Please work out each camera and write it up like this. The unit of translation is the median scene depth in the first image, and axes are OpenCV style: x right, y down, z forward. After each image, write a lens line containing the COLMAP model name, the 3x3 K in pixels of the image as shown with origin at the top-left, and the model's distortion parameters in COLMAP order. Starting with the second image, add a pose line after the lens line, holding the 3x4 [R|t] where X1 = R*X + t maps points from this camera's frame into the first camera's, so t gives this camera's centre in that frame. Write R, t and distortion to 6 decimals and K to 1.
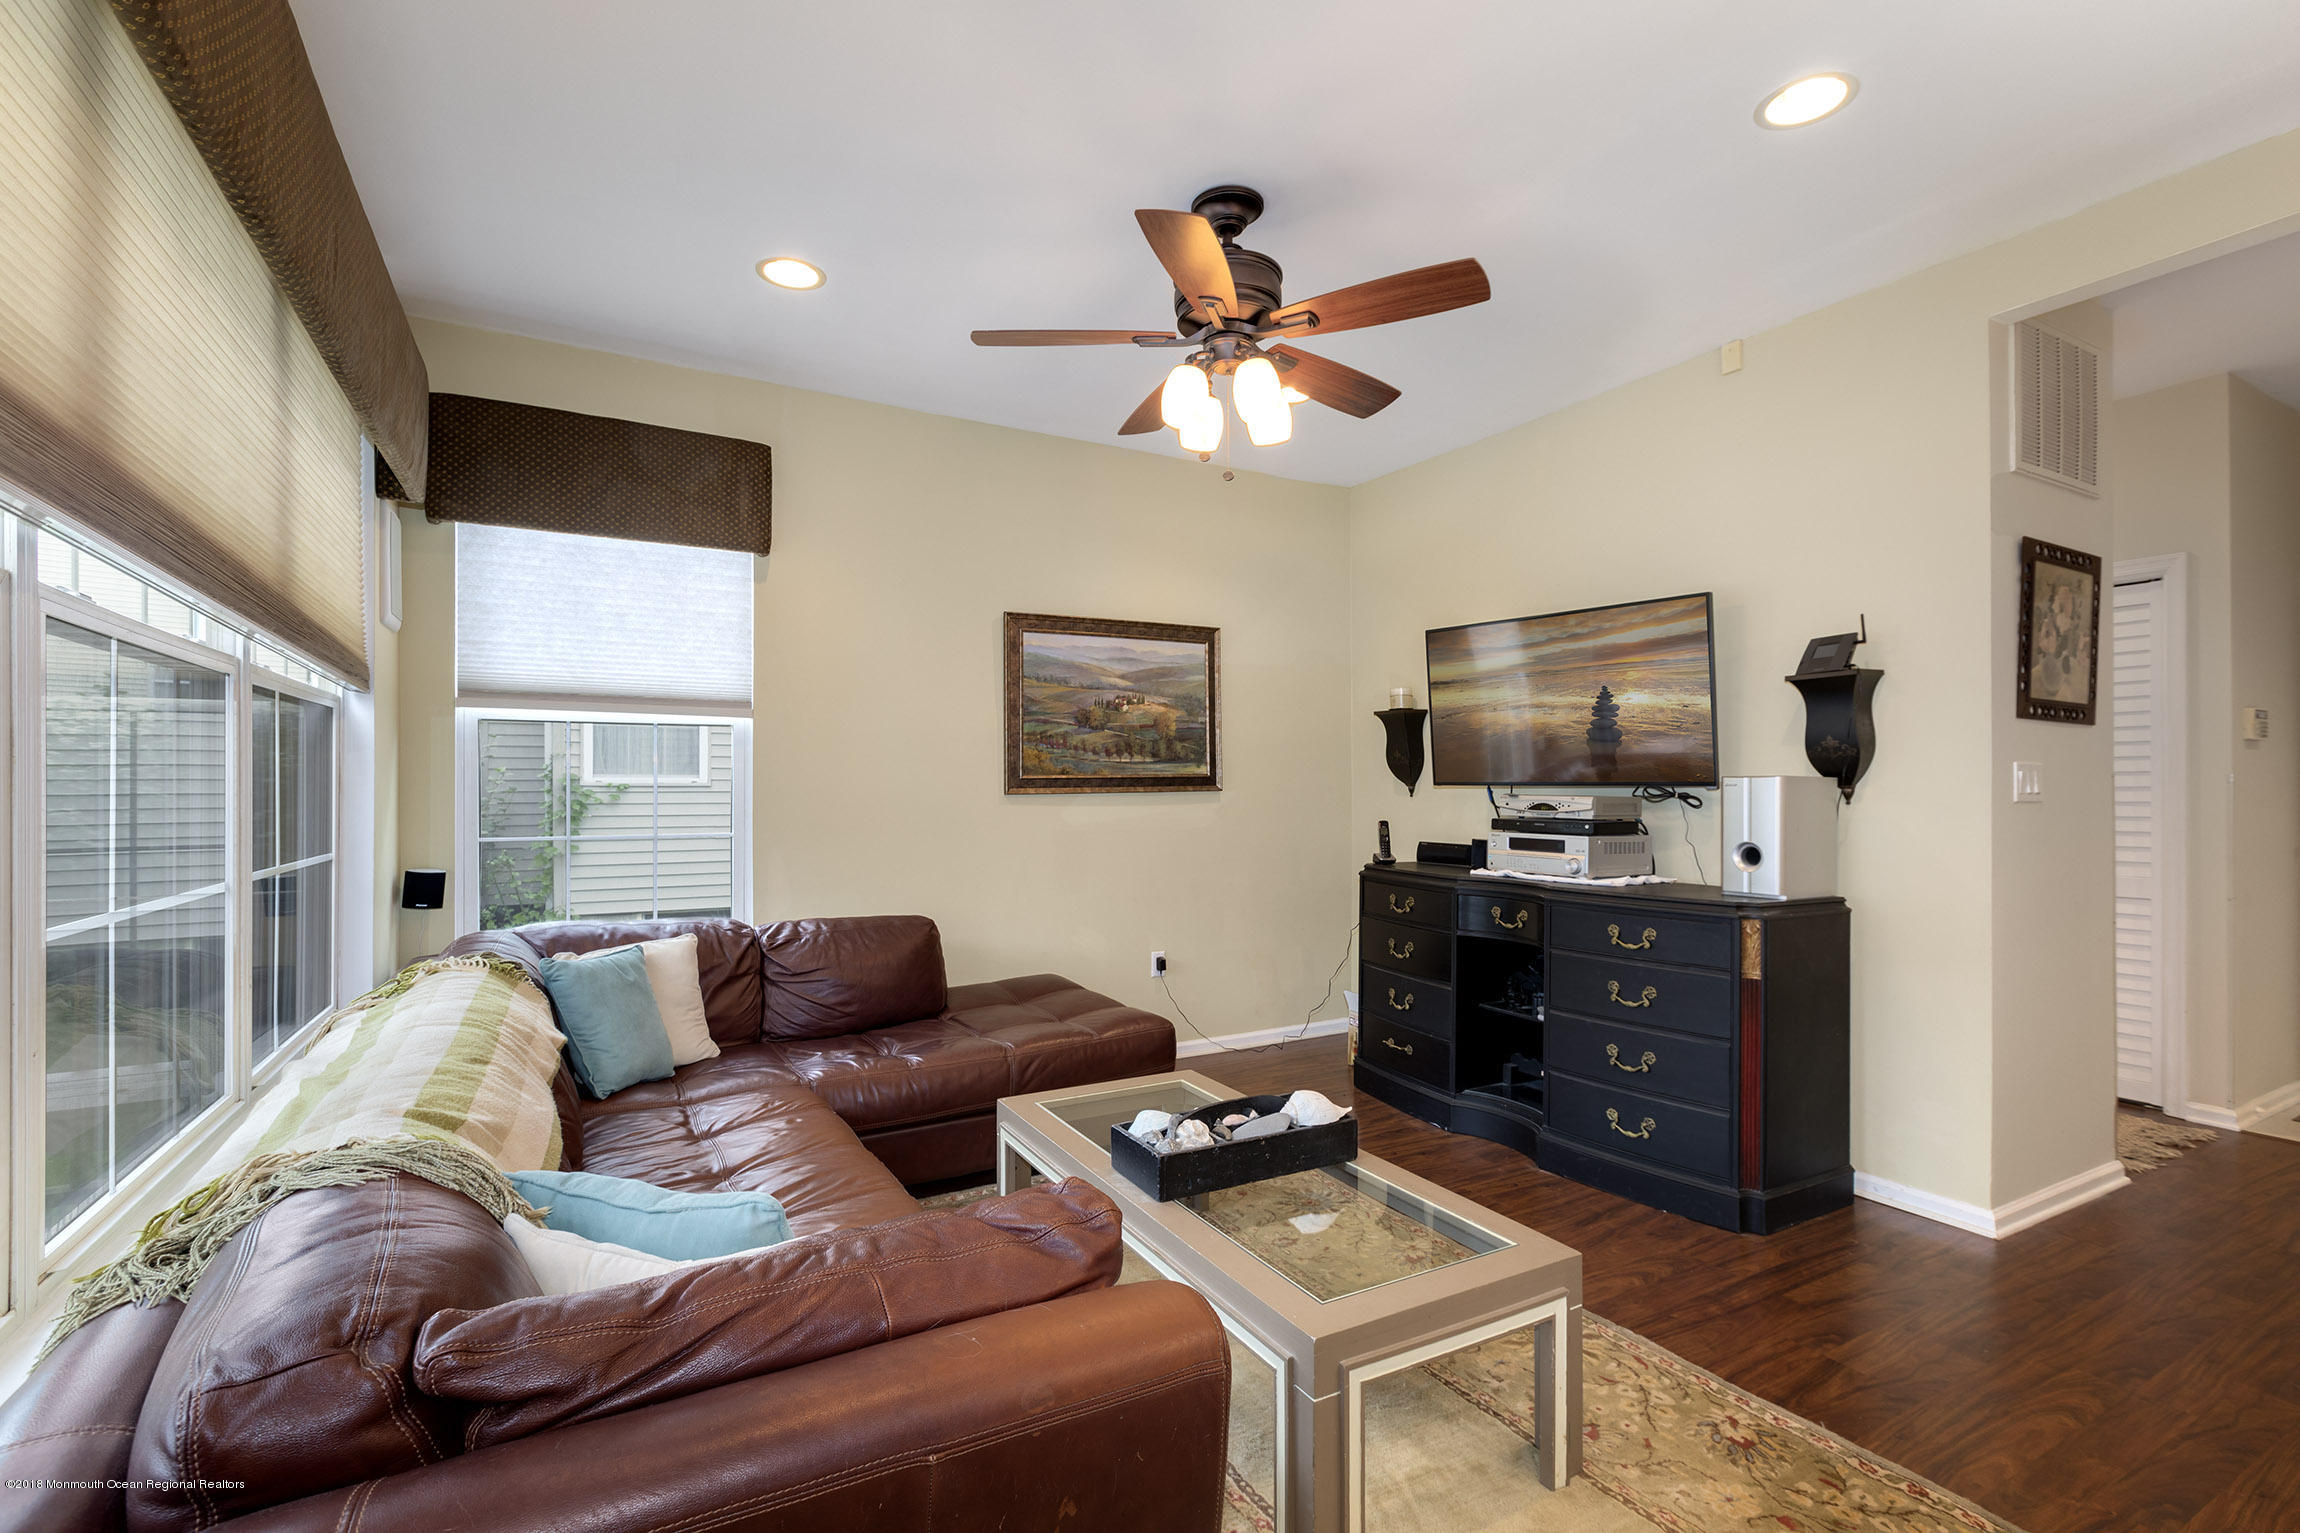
lens RADIAL K [[1031.2, 0, 1156.9], [0, 1031.2, 782.7], [0, 0, 1]] dist [-0.001835, 0.000875]
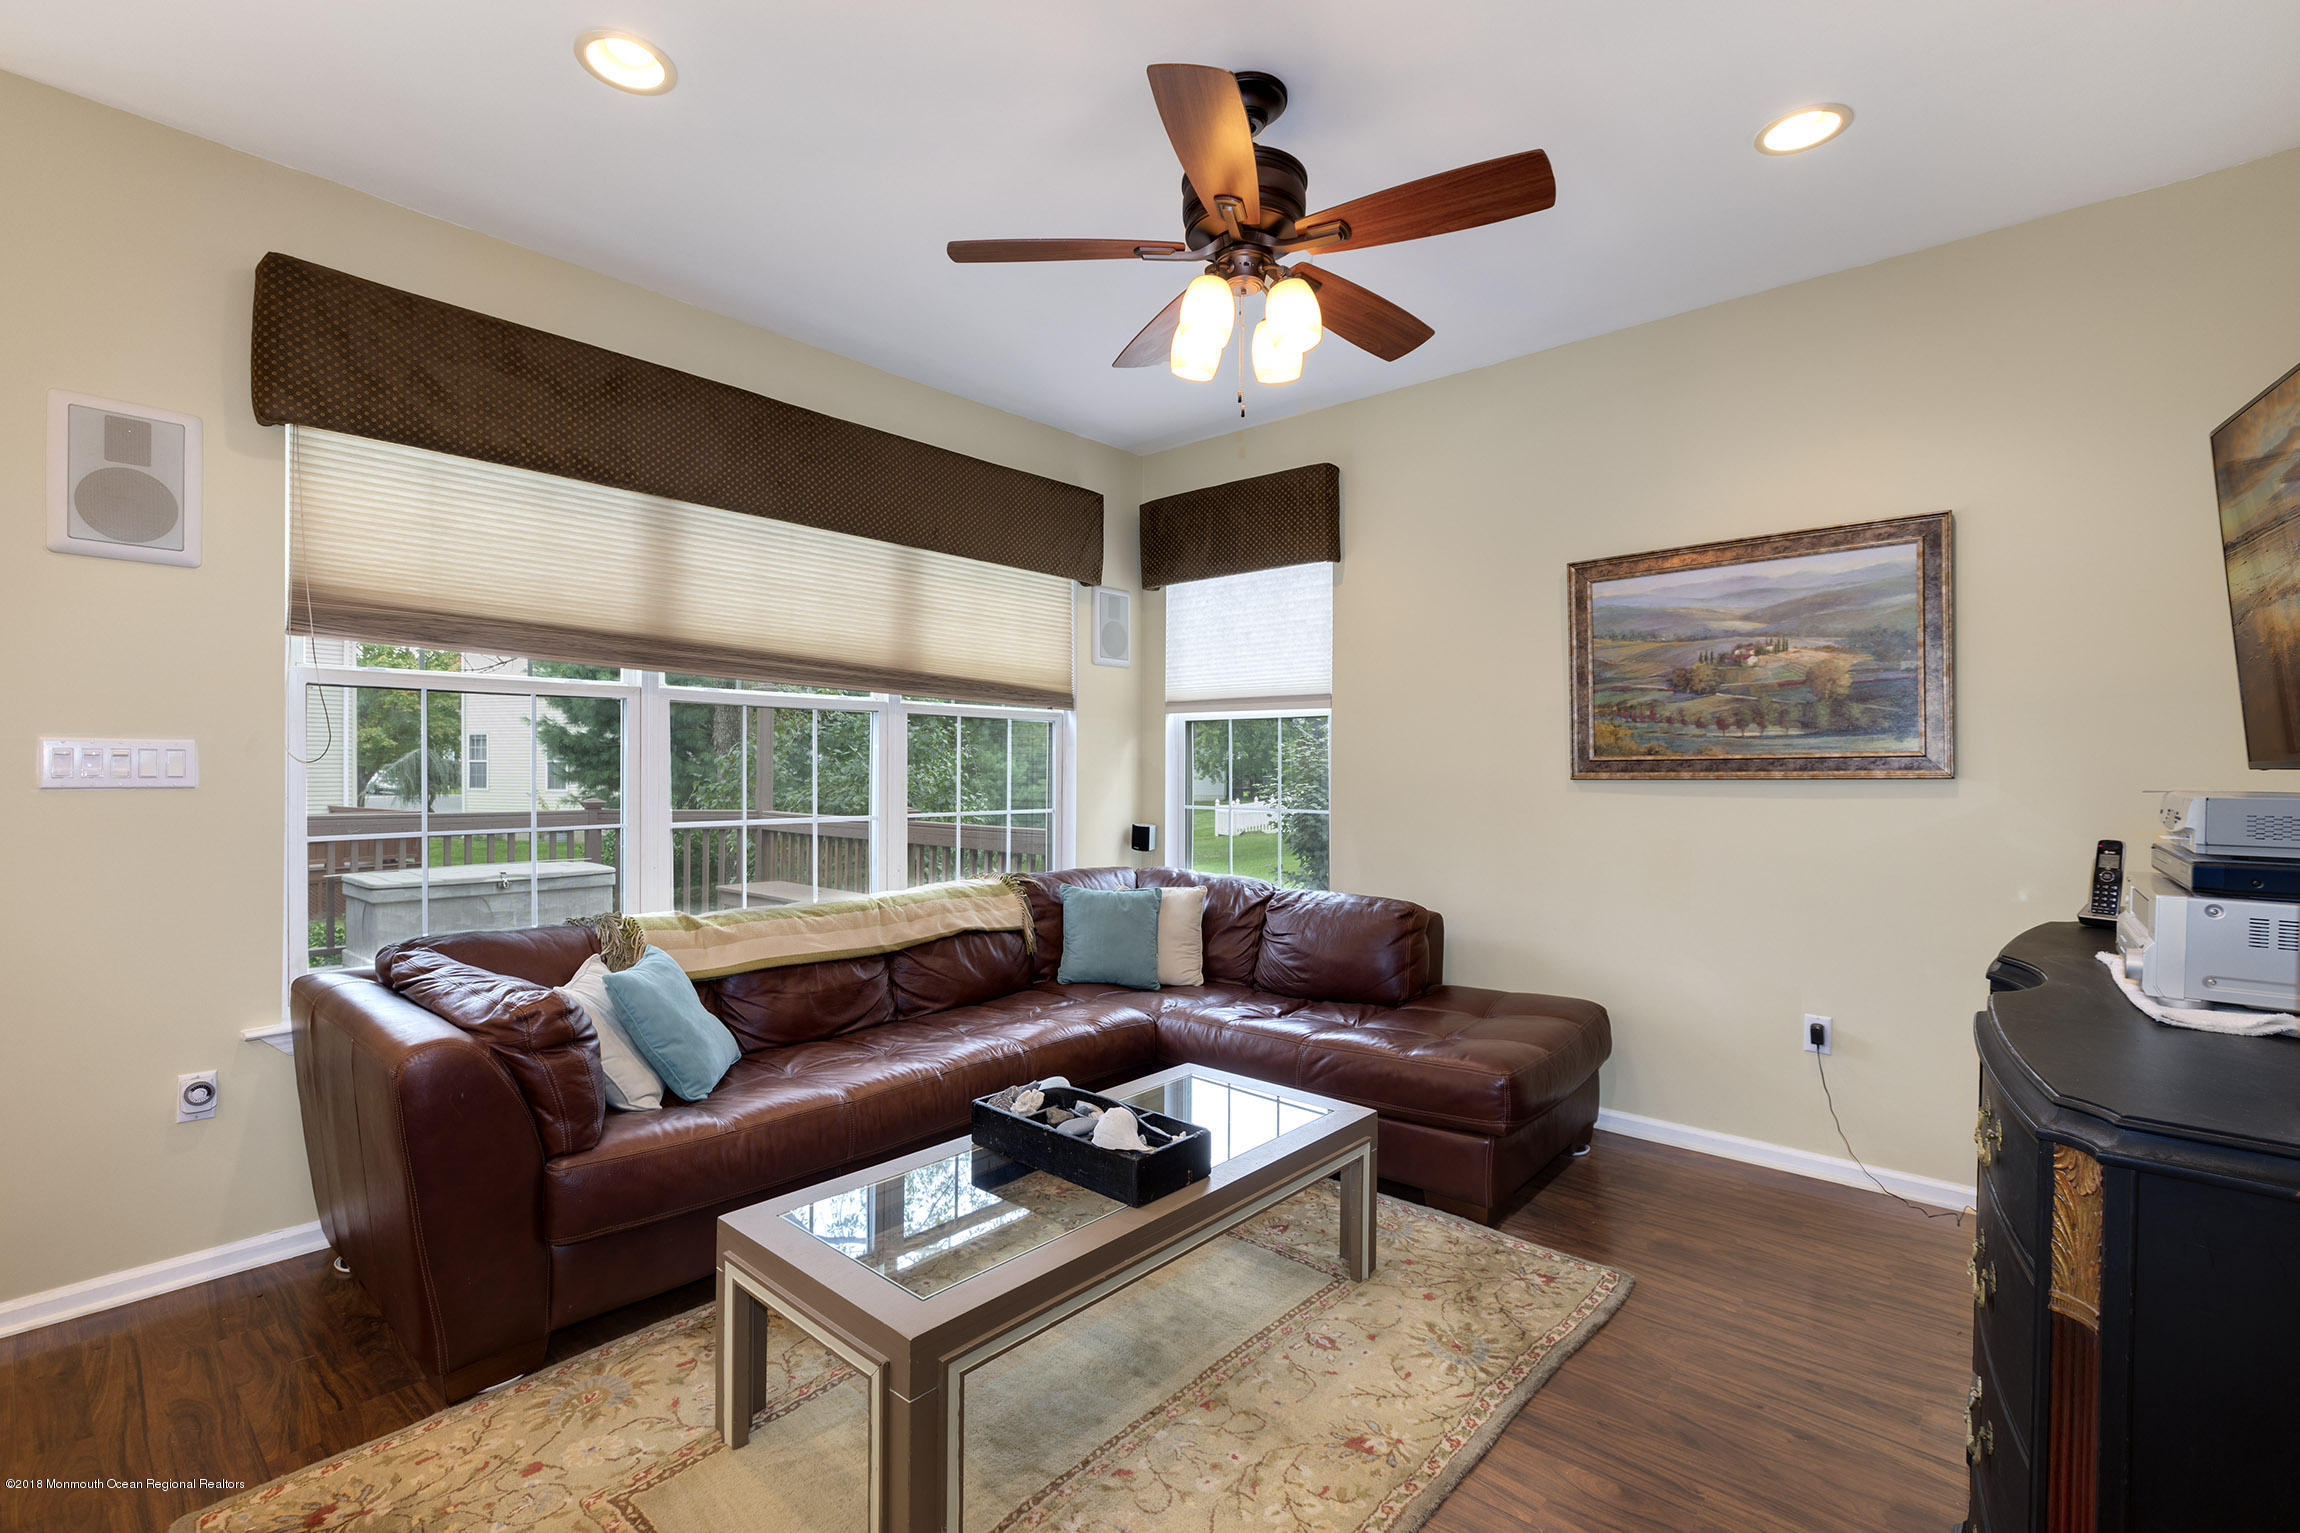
lens RADIAL K [[1031.2, 0, 1151.0], [0, 1031.2, 773.0], [0, 0, 1]] dist [-0.001835, 0.000875]
pose [[0.325547, 0.003455, -0.945519, 0.520712], [-0.001485, 0.999994, 0.003143, 0.003700], [0.945525, 0.000381, 0.325550, 0.385678]]
